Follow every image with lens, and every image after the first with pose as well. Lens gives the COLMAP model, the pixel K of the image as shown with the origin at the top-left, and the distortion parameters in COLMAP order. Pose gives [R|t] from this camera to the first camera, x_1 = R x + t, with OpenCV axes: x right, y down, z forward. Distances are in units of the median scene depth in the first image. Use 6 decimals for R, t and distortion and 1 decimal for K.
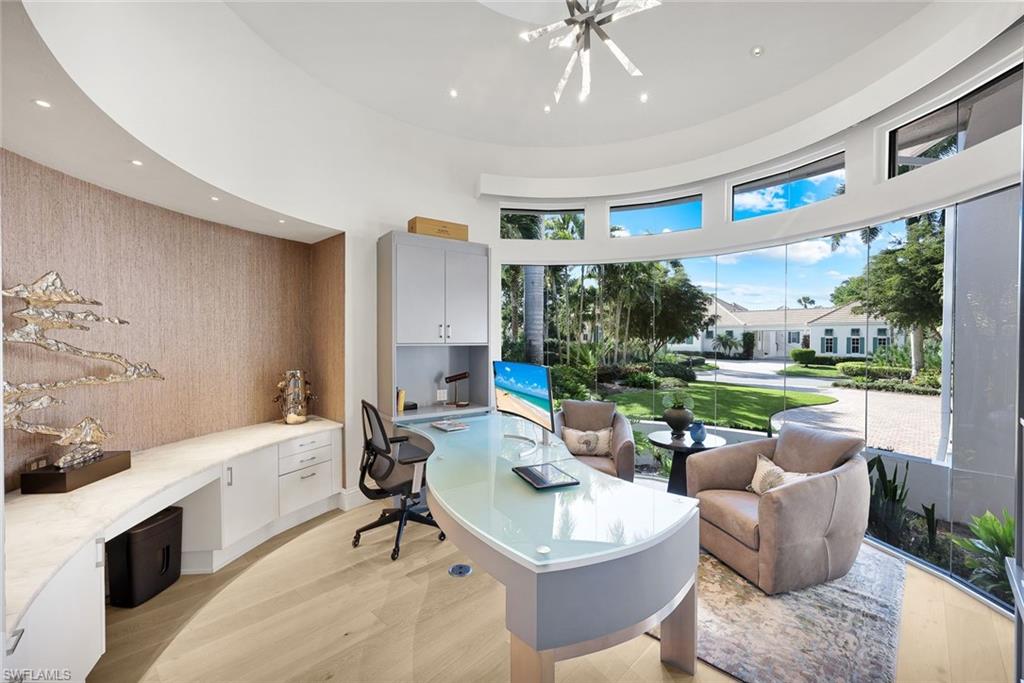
lens RADIAL K [[433.3, 0, 512.0], [0, 433.3, 341.5], [0, 0, 1]] dist [-0.000419, 0.000052]
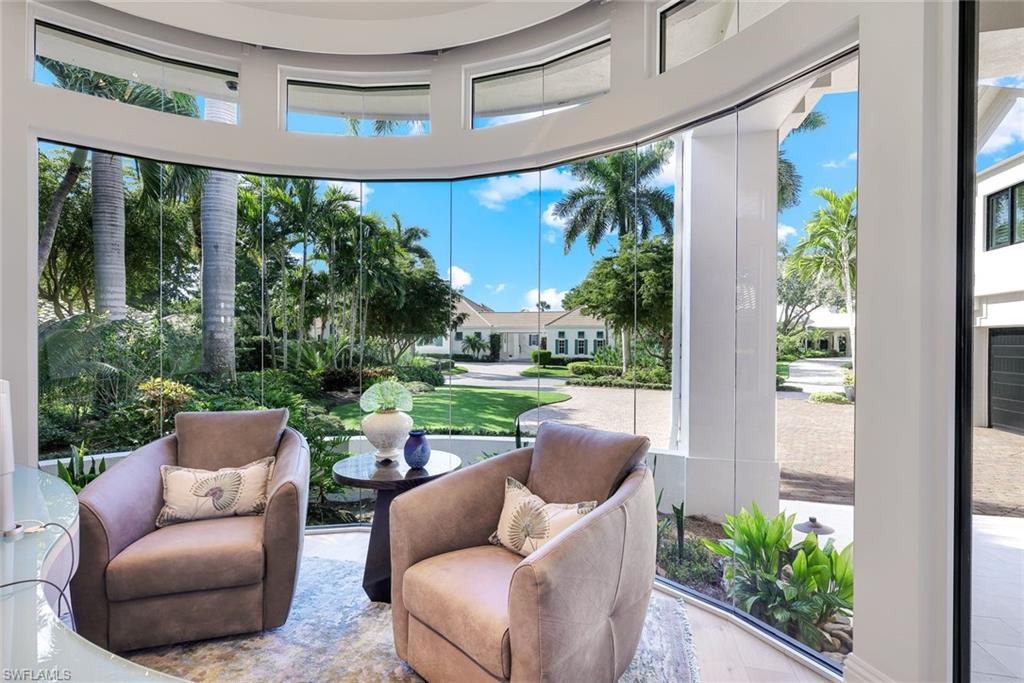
lens RADIAL K [[433.3, 0, 512.0], [0, 433.3, 341.5], [0, 0, 1]] dist [-0.000419, 0.000052]
pose [[0.859266, 0.014002, 0.511338, 0.089248], [0.001981, 0.999527, -0.030697, 0.030294], [-0.511526, 0.027390, 0.858831, 0.160219]]
